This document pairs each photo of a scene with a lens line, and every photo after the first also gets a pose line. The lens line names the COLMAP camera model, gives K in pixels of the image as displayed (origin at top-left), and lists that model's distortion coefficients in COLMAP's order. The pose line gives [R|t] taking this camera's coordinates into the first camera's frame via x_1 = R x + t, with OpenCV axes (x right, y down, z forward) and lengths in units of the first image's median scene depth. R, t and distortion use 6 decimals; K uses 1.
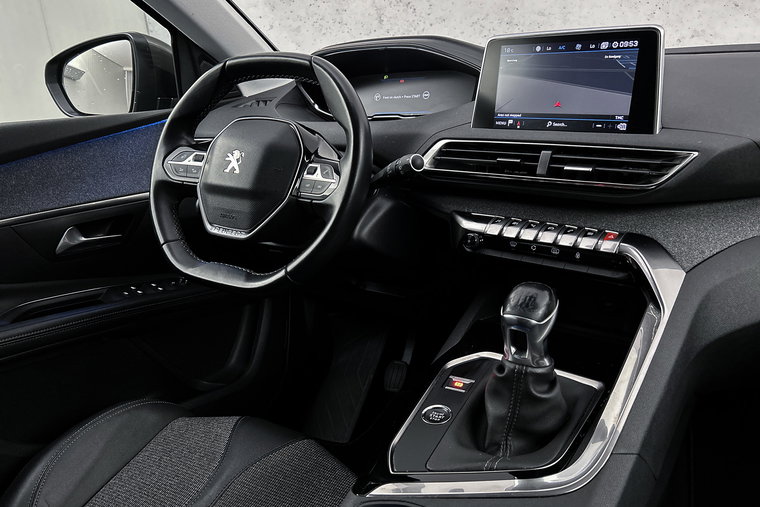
lens RADIAL K [[579.5, 0, 374.3], [0, 579.5, 256.4], [0, 0, 1]] dist [0.043305, -0.063576]
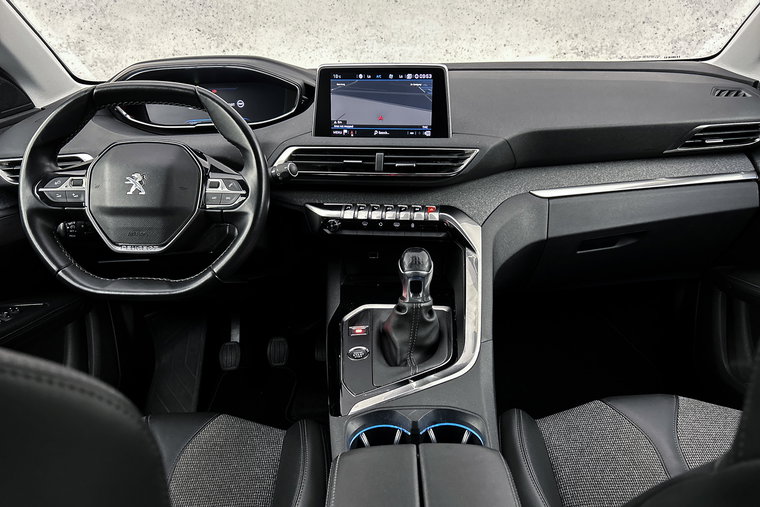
lens RADIAL K [[579.5, 0, 386.2], [0, 579.5, 262.9], [0, 0, 1]] dist [0.043305, -0.063576]
pose [[0.852626, -0.171628, 0.493530, -0.417342], [0.144729, 0.985133, 0.092551, -0.050887], [-0.502078, -0.007483, 0.864790, -0.195562]]
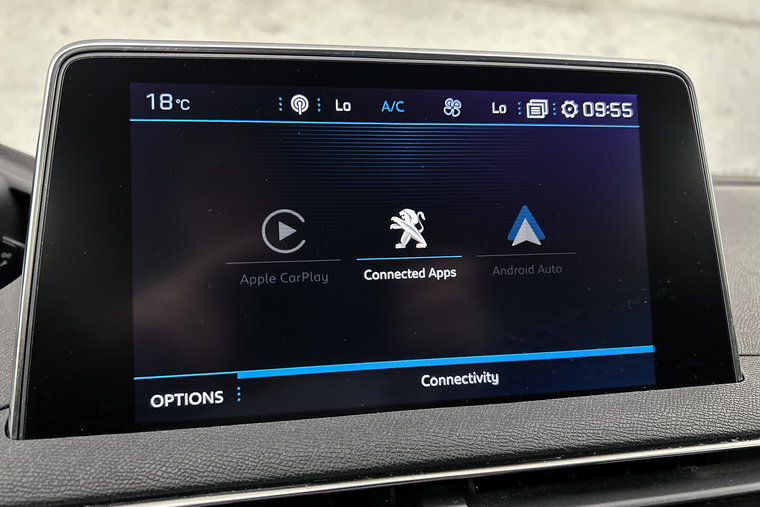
lens RADIAL K [[579.5, 0, 385.0], [0, 579.5, 256.4], [0, 0, 1]] dist [0.043305, -0.063576]
pose [[0.634897, -0.036818, 0.771719, 0.107246], [0.231545, 0.962018, -0.144595, -0.254122], [-0.737084, 0.270491, 0.619307, 0.861932]]
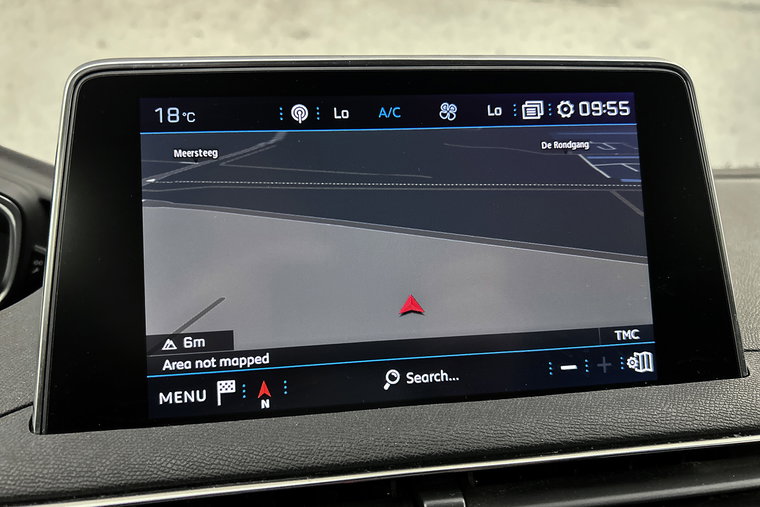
lens RADIAL K [[579.5, 0, 390.4], [0, 579.5, 256.2], [0, 0, 1]] dist [0.043305, -0.063576]
pose [[0.677104, -0.047923, 0.734326, 0.112605], [0.239960, 0.957713, -0.158760, -0.248695], [-0.695665, 0.283706, 0.659971, 0.842244]]
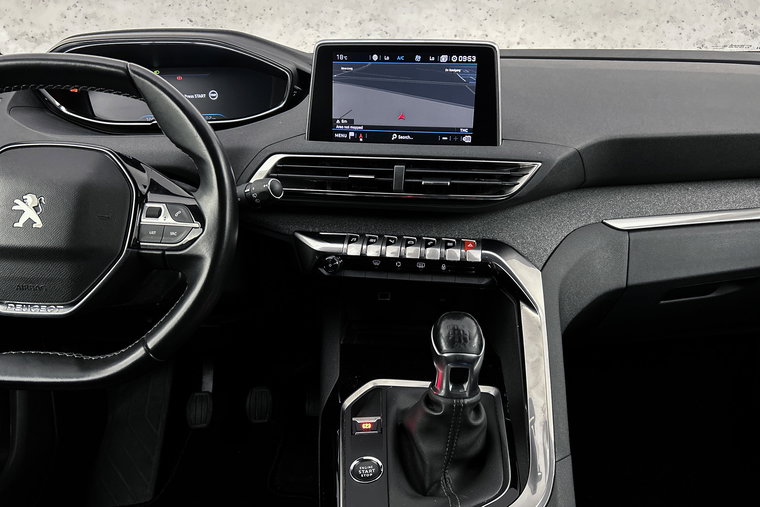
lens RADIAL K [[579.5, 0, 382.1], [0, 579.5, 261.0], [0, 0, 1]] dist [0.043305, -0.063576]
pose [[0.856091, -0.153076, 0.493635, -0.238930], [0.125937, 0.988127, 0.088010, -0.113472], [-0.501246, -0.013178, 0.865204, 0.172120]]
